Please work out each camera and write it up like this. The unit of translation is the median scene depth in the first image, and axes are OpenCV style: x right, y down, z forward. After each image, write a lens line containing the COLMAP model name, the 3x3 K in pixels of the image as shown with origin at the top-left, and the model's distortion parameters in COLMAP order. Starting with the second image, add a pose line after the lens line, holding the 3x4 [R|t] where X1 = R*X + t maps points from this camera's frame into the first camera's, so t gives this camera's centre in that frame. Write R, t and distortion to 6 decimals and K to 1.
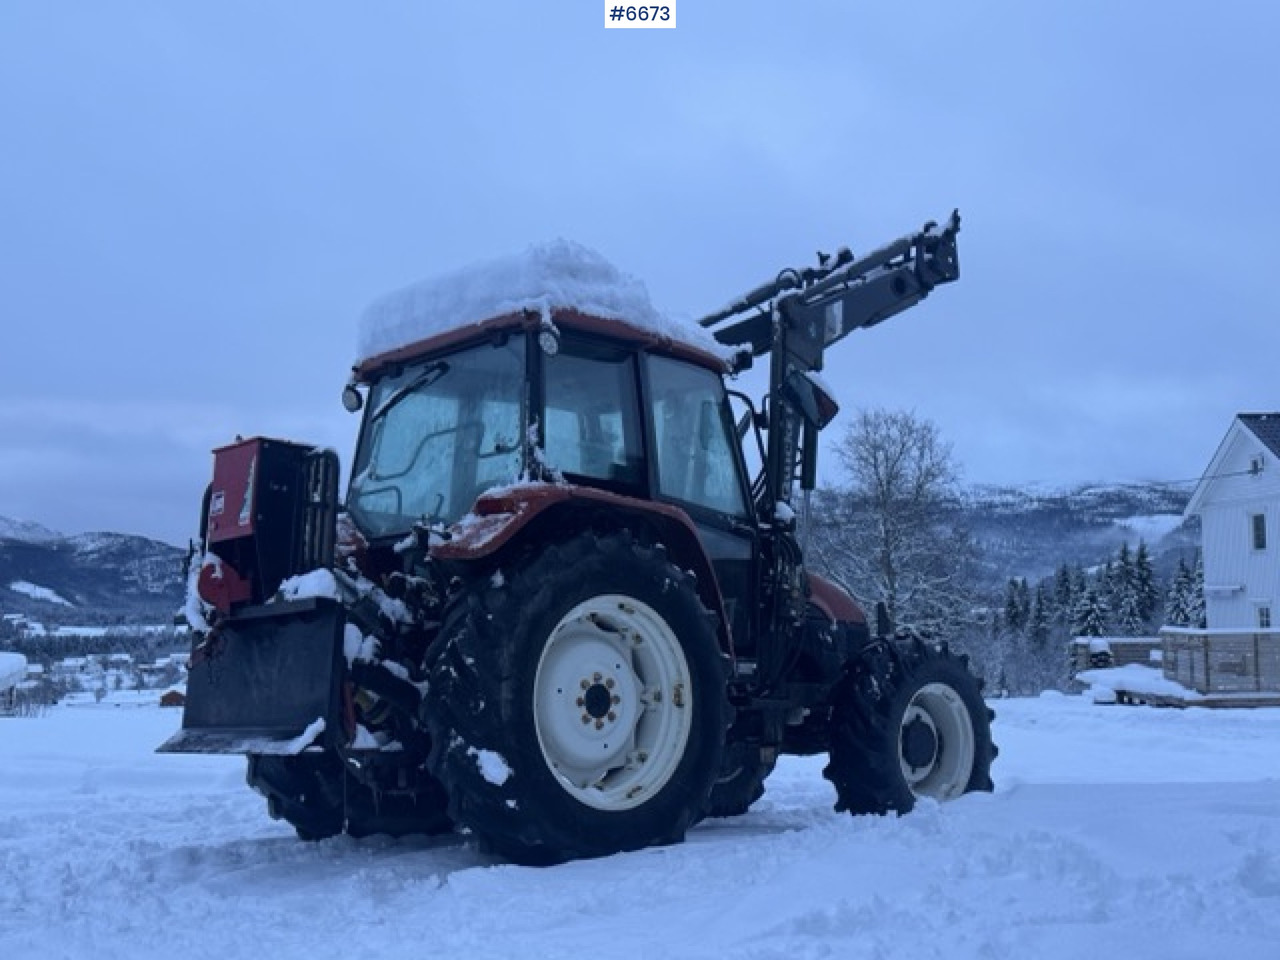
lens RADIAL K [[1439.9, 0, 635.8], [0, 1439.9, 472.3], [0, 0, 1]] dist [0.118252, 0.000000]
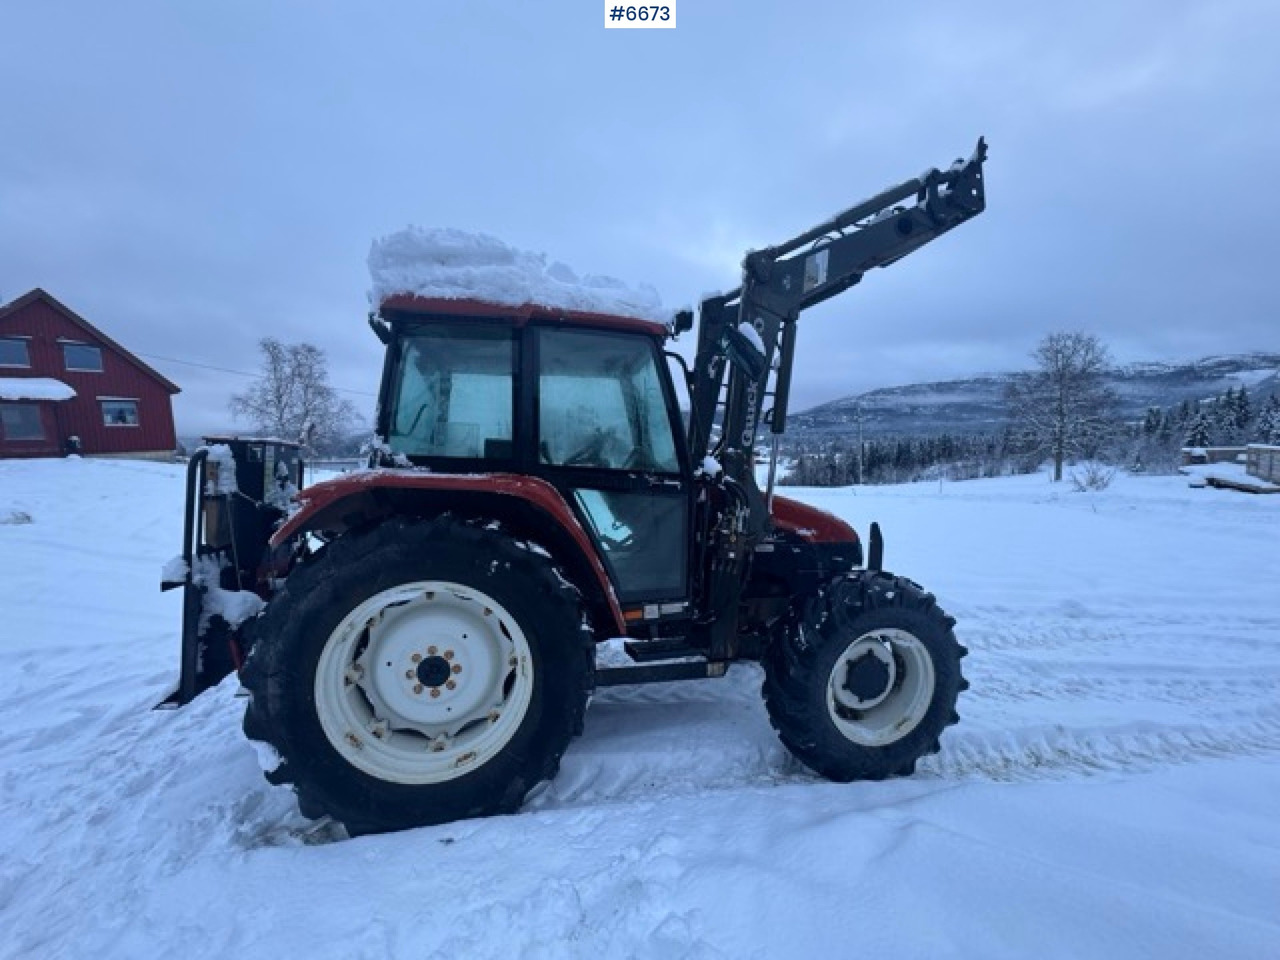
lens RADIAL K [[508.4, 0, 639.0], [0, 508.4, 480.2], [0, 0, 1]] dist [-0.002289, -0.000170]
pose [[0.860026, 0.024663, -0.509654, 0.259218], [0.072337, 0.982850, 0.169628, -0.030215], [0.505097, -0.182752, 0.843492, 0.694464]]
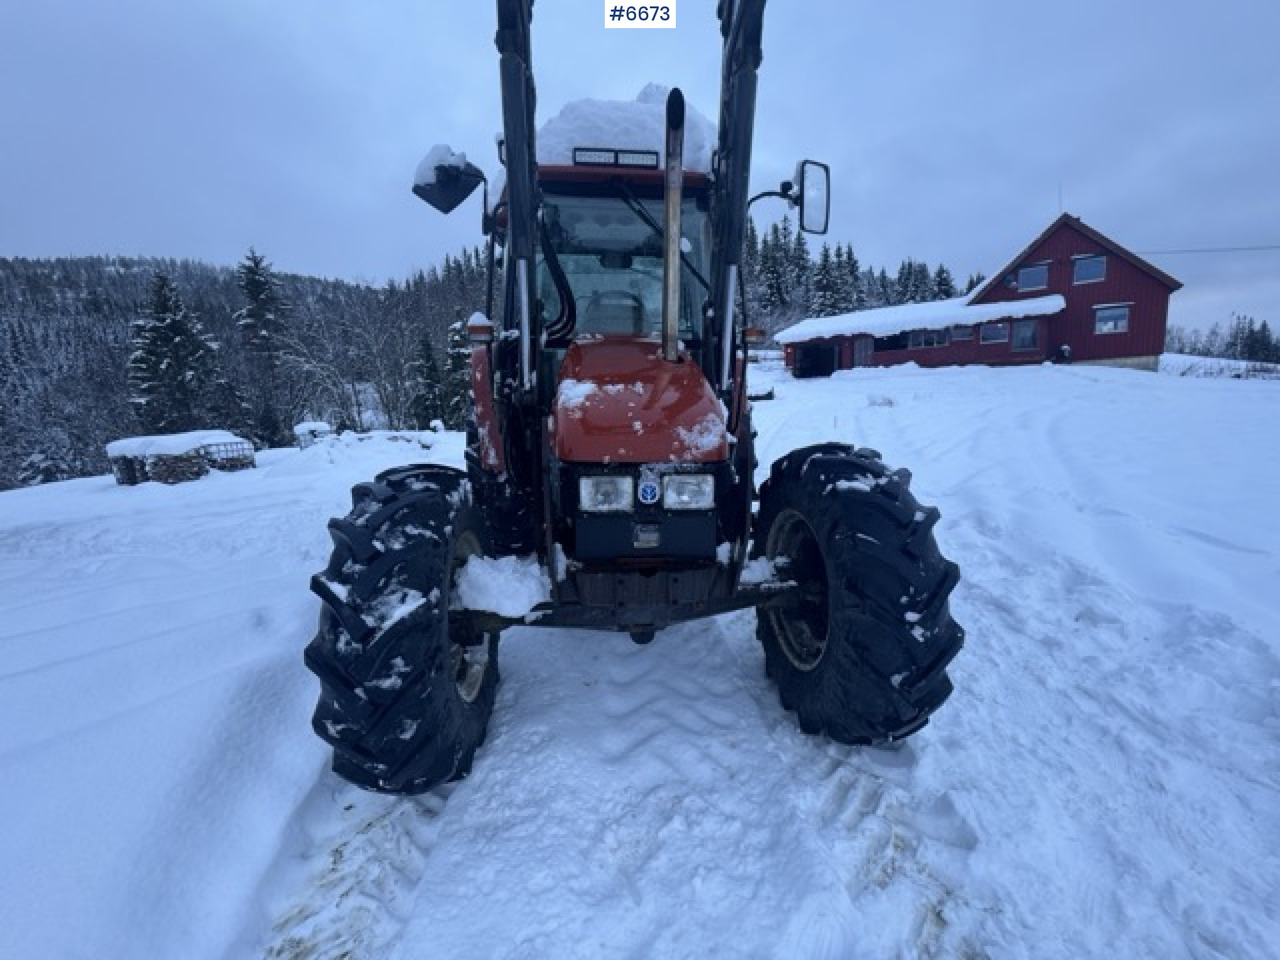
lens RADIAL K [[508.4, 0, 641.9], [0, 508.4, 480.7], [0, 0, 1]] dist [-0.002289, -0.000170]
pose [[-0.589326, 0.171168, -0.789554, 0.347997], [0.129622, 0.984670, 0.116717, 0.114745], [0.797429, -0.033559, -0.602479, 1.366095]]
